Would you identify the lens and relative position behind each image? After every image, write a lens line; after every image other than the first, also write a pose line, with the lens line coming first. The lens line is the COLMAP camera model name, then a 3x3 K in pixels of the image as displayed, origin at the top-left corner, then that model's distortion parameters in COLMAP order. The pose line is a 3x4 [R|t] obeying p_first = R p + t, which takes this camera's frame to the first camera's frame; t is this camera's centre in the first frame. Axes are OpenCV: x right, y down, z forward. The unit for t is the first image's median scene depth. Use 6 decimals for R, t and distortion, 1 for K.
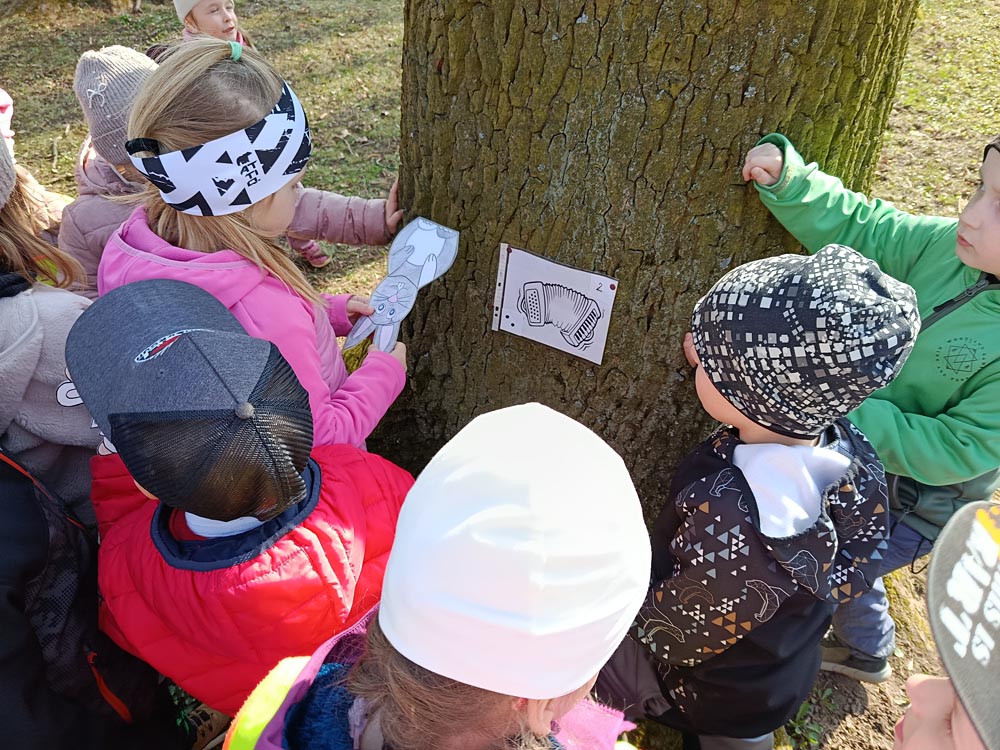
lens RADIAL K [[694.9, 0, 496.0], [0, 694.9, 372.6], [0, 0, 1]] dist [0.042507, -0.043362]
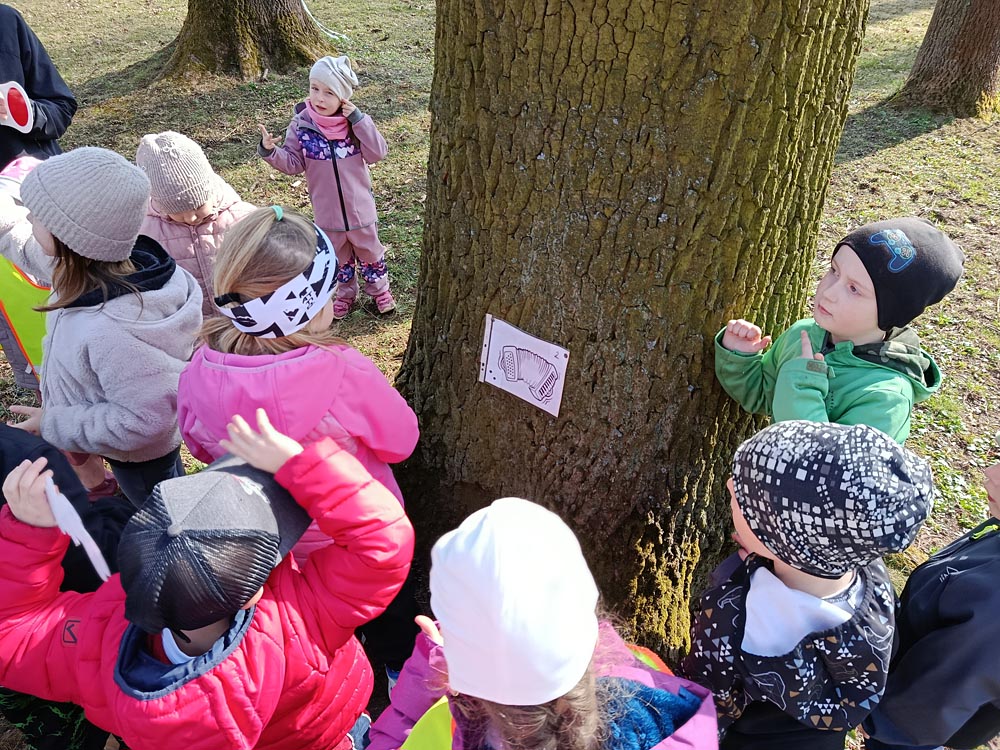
lens RADIAL K [[734.6, 0, 524.2], [0, 734.6, 362.7], [0, 0, 1]] dist [0.221905, -0.367759]
pose [[0.987552, 0.085348, -0.132122, 0.265681], [-0.095651, 0.992683, -0.073699, -0.005227], [0.124865, 0.085419, 0.988490, -0.319427]]
